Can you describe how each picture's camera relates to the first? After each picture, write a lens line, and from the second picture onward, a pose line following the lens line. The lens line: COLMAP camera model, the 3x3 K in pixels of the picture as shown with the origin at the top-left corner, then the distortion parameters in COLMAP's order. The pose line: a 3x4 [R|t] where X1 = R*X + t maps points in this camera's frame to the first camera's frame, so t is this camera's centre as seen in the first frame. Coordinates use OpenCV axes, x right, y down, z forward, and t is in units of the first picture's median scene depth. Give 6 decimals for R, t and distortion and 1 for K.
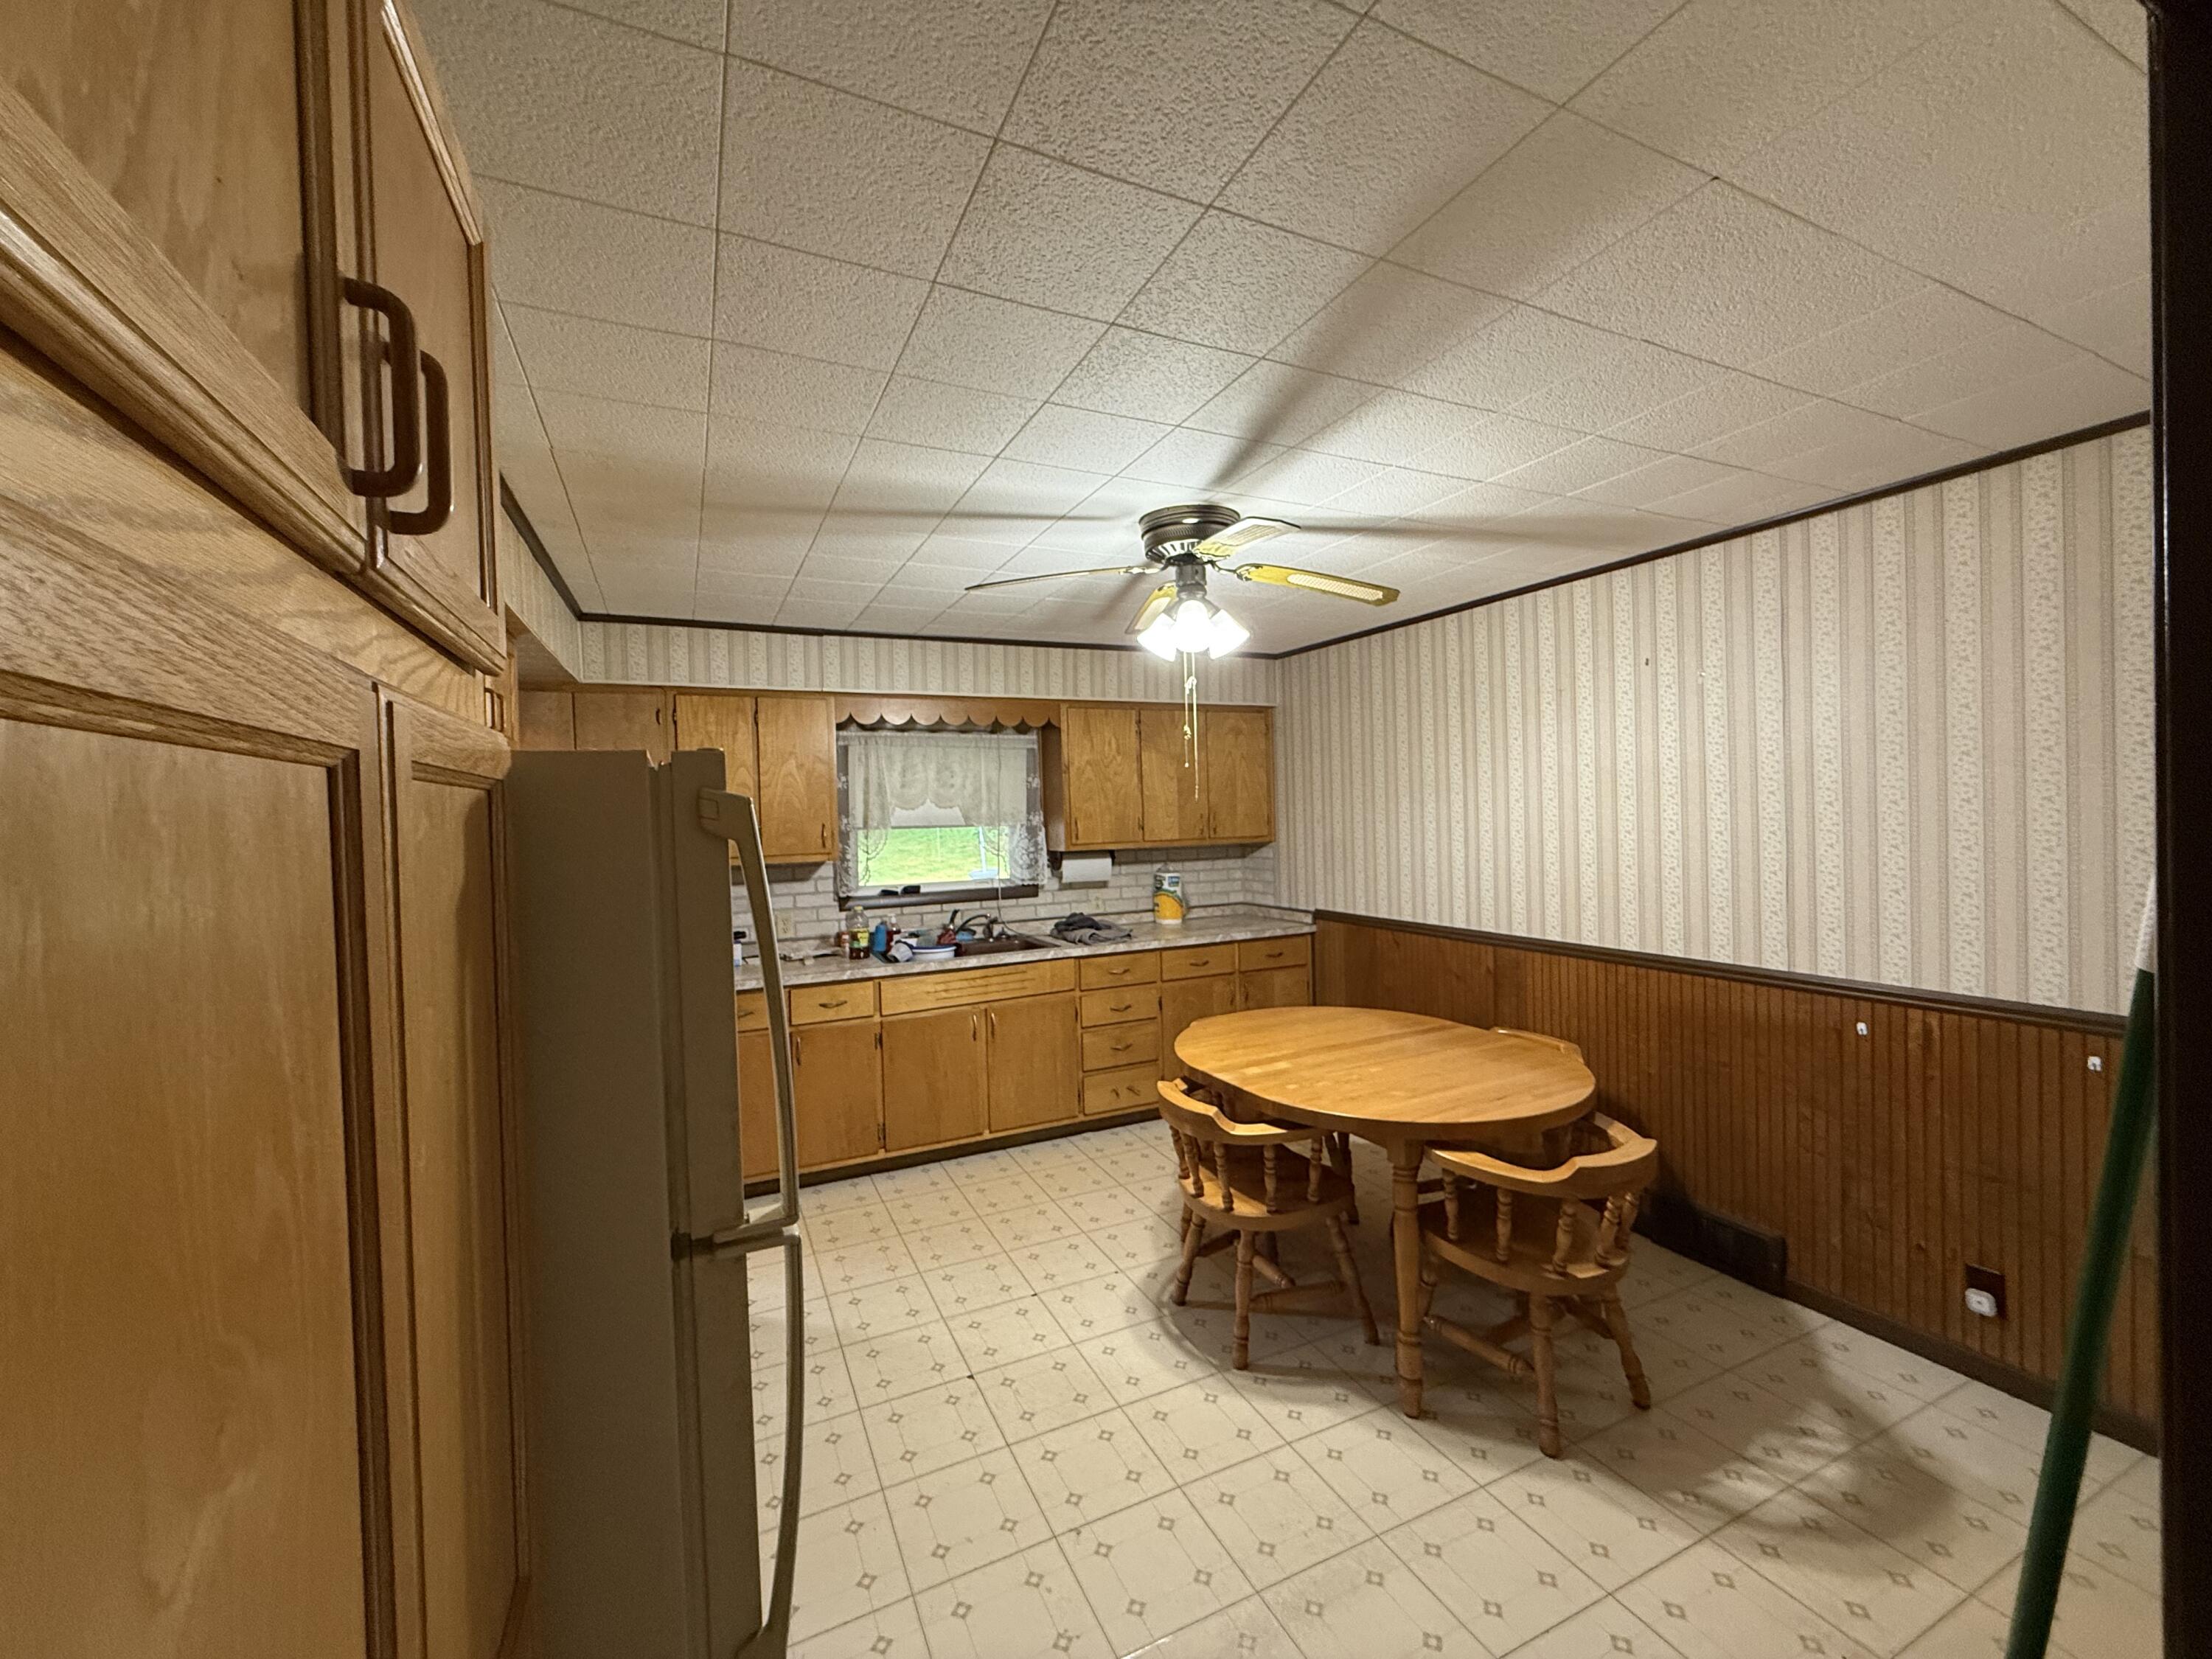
lens RADIAL K [[879.2, 0, 1098.7], [0, 879.2, 827.6], [0, 0, 1]] dist [-0.000154, 0.000108]
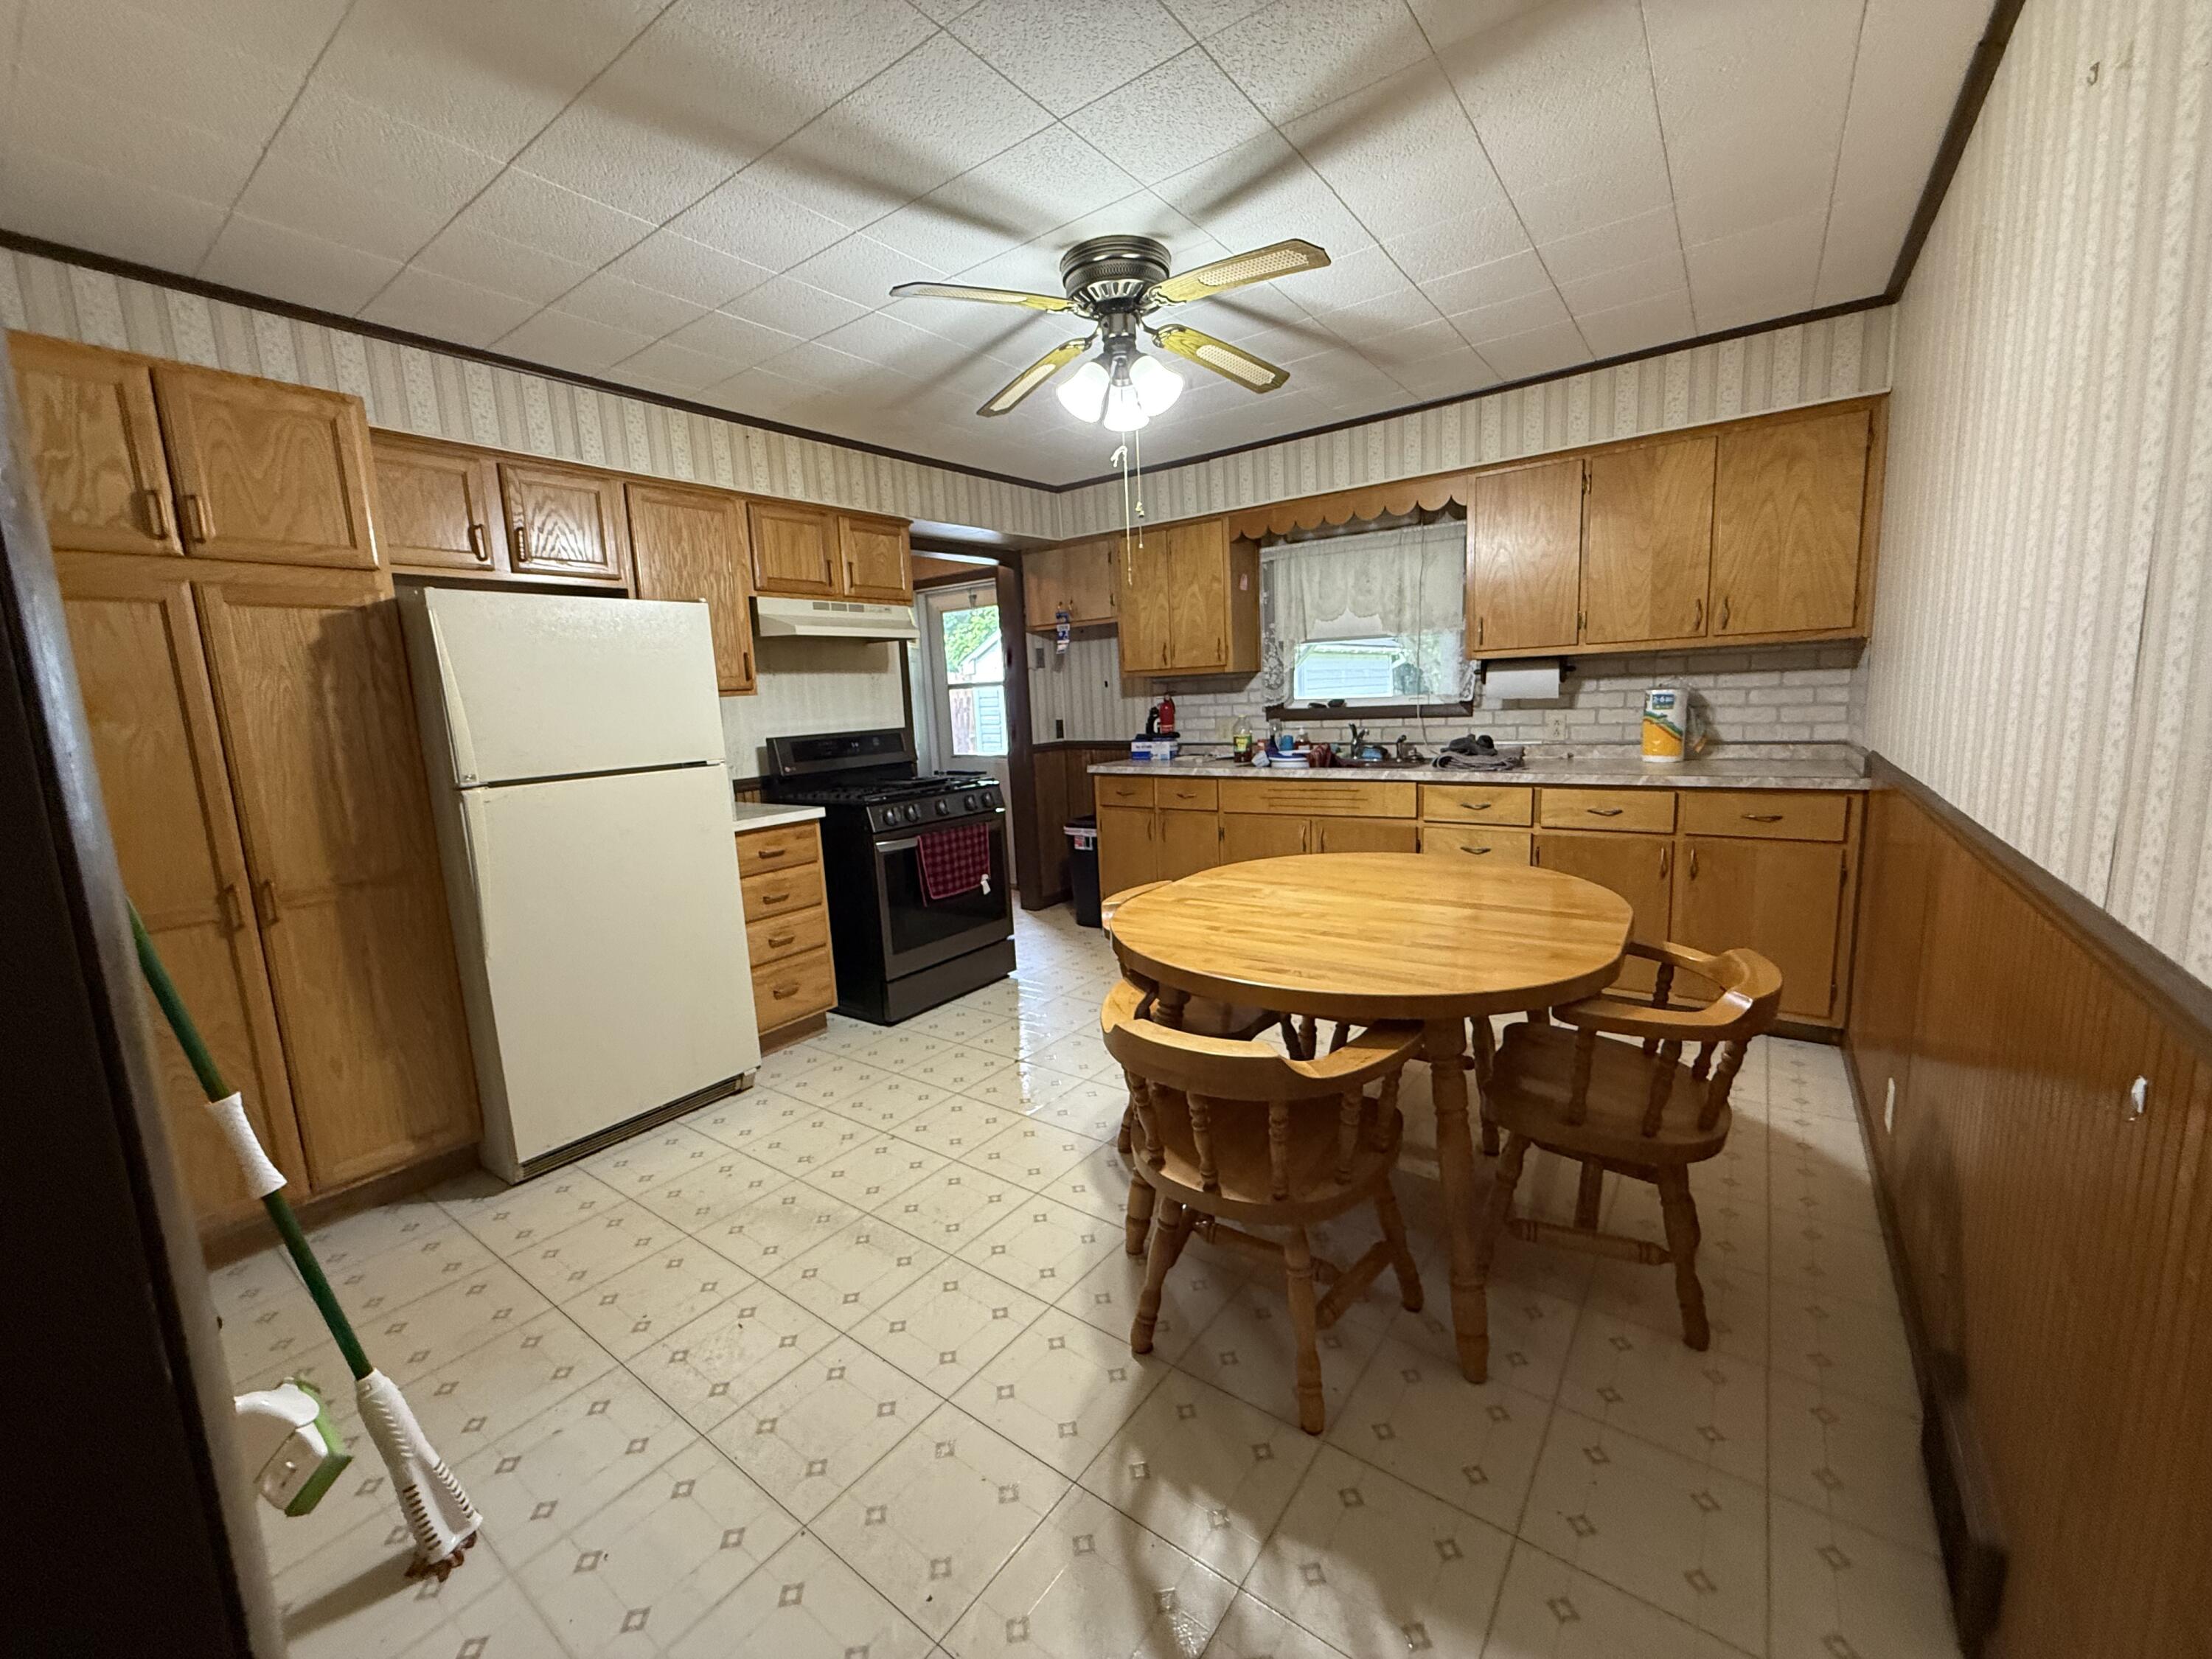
lens RADIAL K [[878.0, 0, 1097.4], [0, 878.0, 822.9], [0, 0, 1]] dist [0.001239, 0.000195]
pose [[0.475805, 0.133341, -0.869385, 0.681993], [0.016522, 0.986912, 0.160409, 0.050950], [0.879396, -0.090687, 0.467375, 0.367502]]
